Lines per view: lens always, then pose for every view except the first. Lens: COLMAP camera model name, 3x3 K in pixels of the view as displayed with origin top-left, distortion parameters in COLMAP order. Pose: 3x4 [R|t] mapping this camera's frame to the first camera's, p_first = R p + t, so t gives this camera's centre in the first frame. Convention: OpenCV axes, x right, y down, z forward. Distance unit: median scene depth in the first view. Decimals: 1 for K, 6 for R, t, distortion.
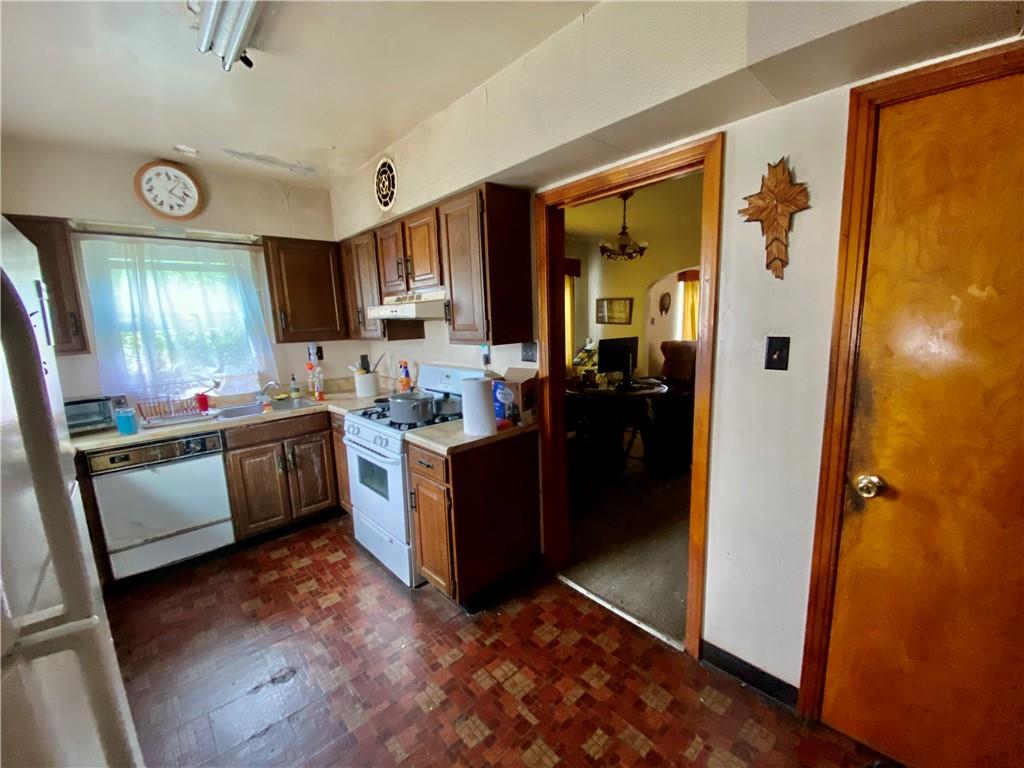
lens RADIAL K [[412.1, 0, 507.0], [0, 412.1, 383.5], [0, 0, 1]] dist [0.008076, -0.009939]
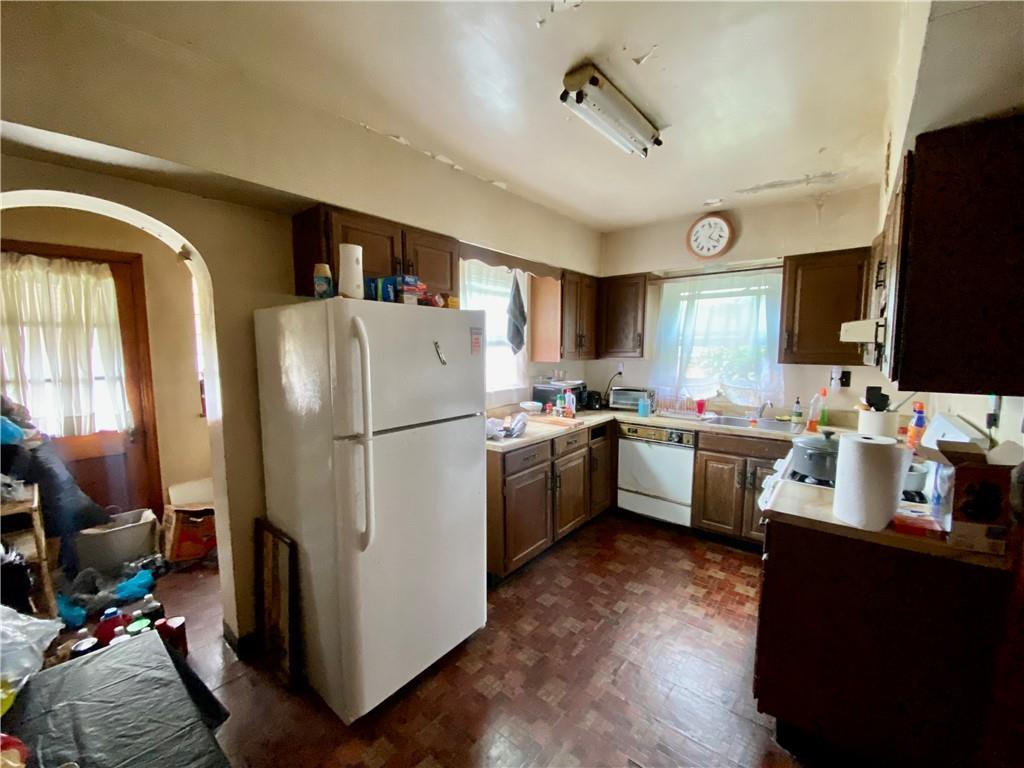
lens RADIAL K [[412.1, 0, 508.0], [0, 412.1, 381.7], [0, 0, 1]] dist [0.008076, -0.009939]
pose [[0.136896, 0.121244, -0.983138, 0.397268], [-0.154908, 0.982891, 0.099643, -0.062028], [0.978398, 0.138655, 0.153336, 0.266274]]
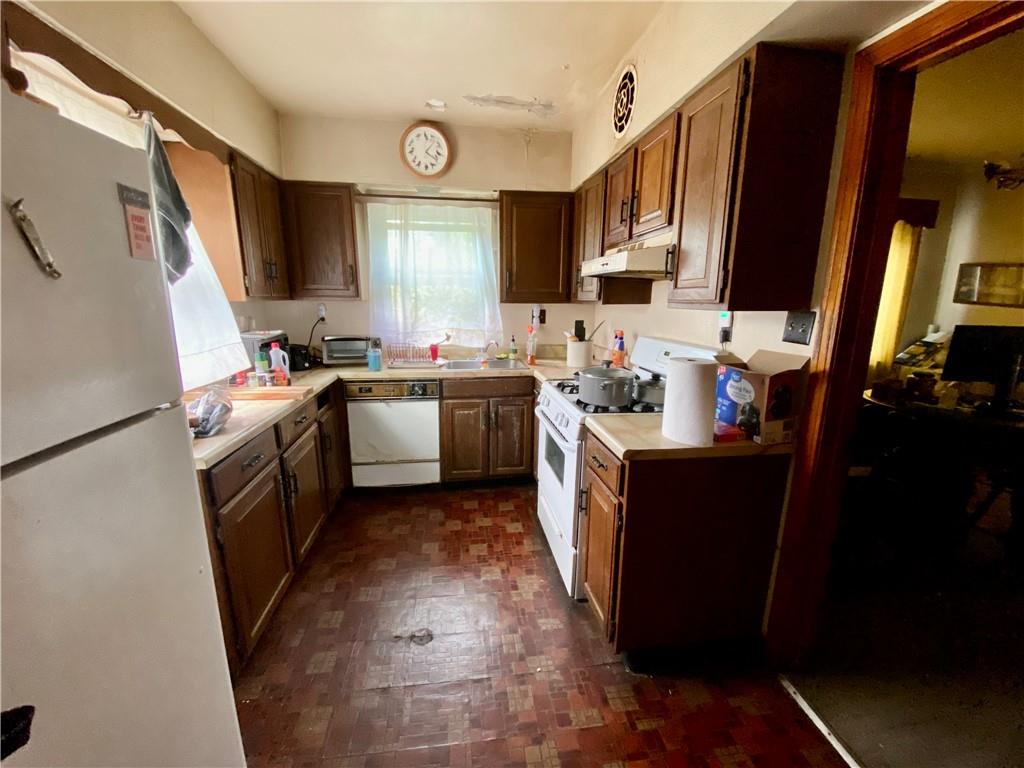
lens RADIAL K [[412.1, 0, 509.0], [0, 412.1, 387.0], [0, 0, 1]] dist [0.008076, -0.009939]
pose [[0.821232, 0.160903, -0.547438, 0.046634], [-0.122138, 0.986750, 0.106803, -0.002313], [0.557370, -0.020847, 0.830003, 0.215851]]
